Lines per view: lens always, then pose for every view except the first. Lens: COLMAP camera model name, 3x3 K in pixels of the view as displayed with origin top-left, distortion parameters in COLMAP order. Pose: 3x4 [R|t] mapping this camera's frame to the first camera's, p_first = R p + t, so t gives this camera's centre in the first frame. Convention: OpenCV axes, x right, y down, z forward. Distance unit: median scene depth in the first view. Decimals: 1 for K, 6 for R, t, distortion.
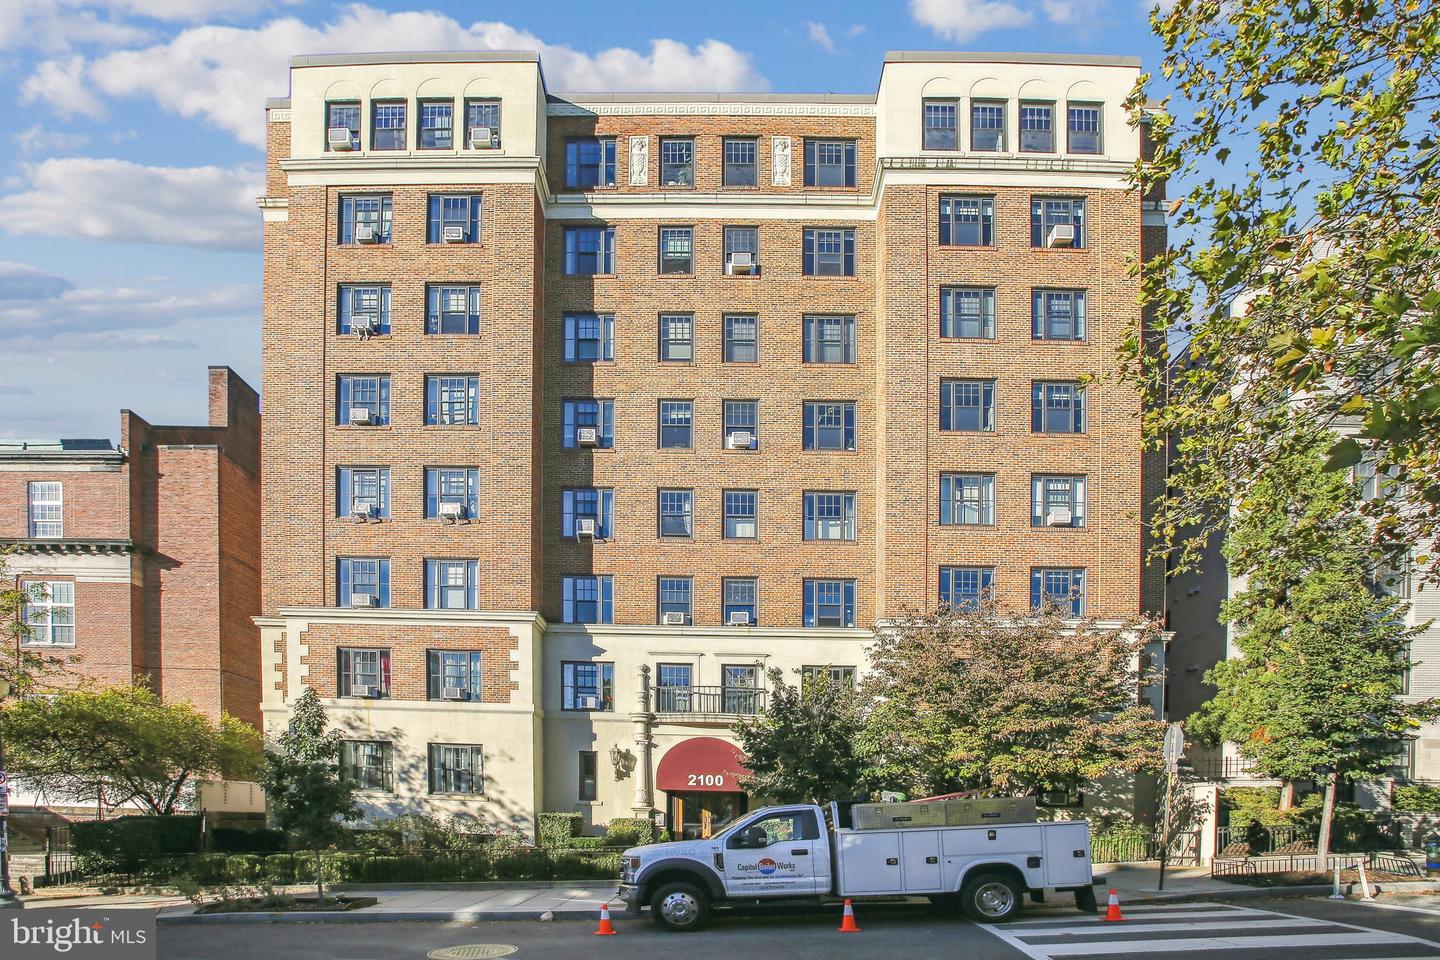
lens RADIAL K [[707.3, 0, 700.0], [0, 707.3, 487.4], [0, 0, 1]] dist [-0.063252, 0.043583]
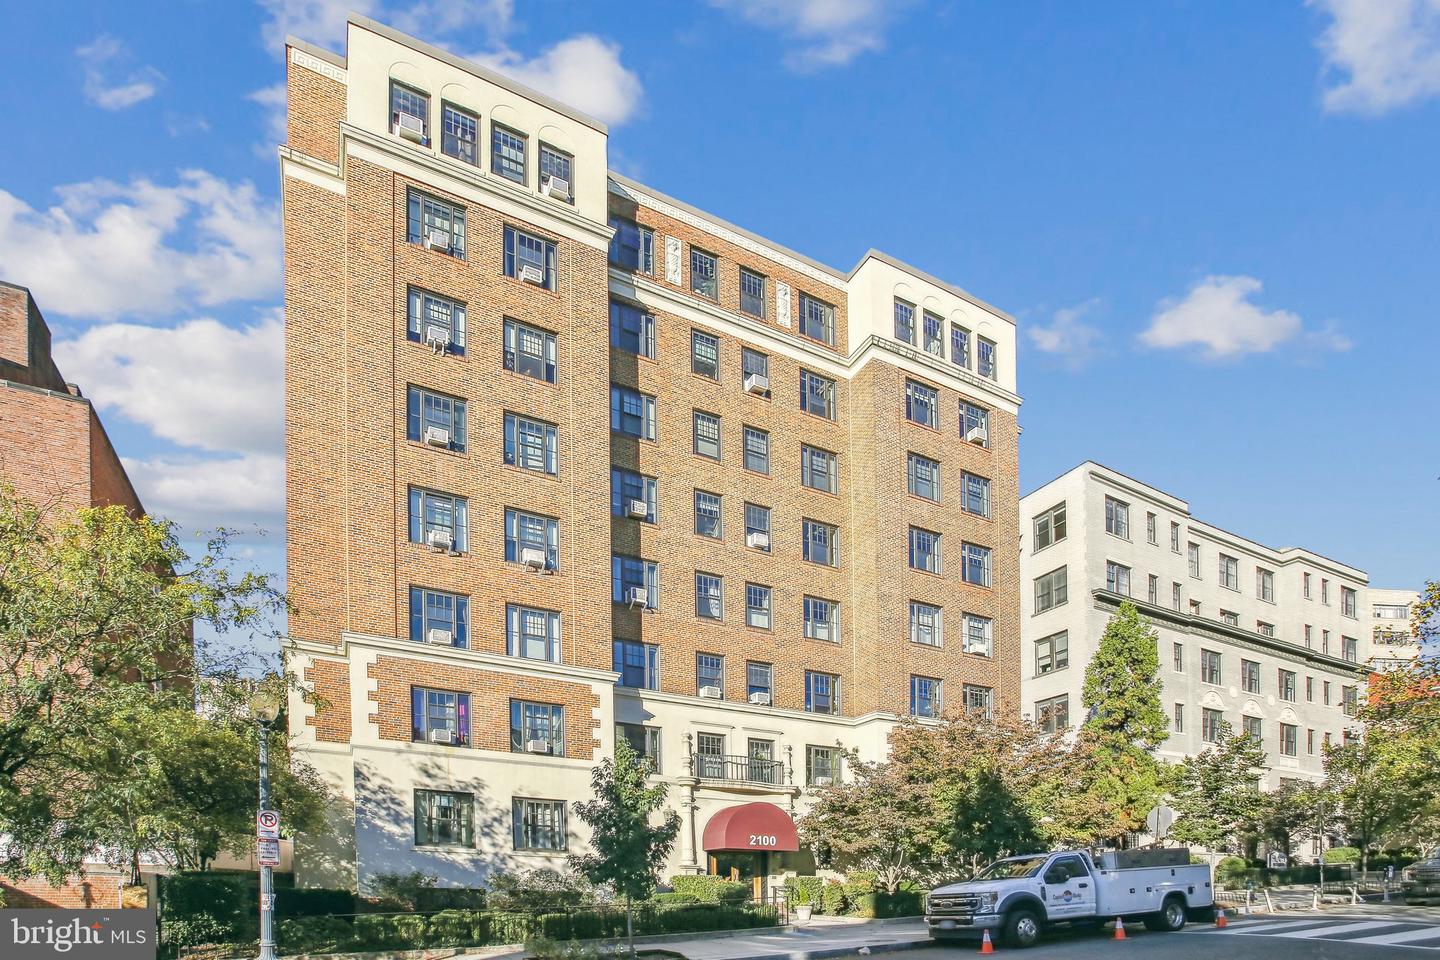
lens RADIAL K [[685.2, 0, 696.5], [0, 685.2, 534.7], [0, 0, 1]] dist [-0.054964, 0.029785]
pose [[0.893512, 0.202921, 0.400575, -0.510666], [-0.185932, 0.979193, -0.081300, 0.034452], [-0.408738, -0.001837, 0.912650, 0.034453]]
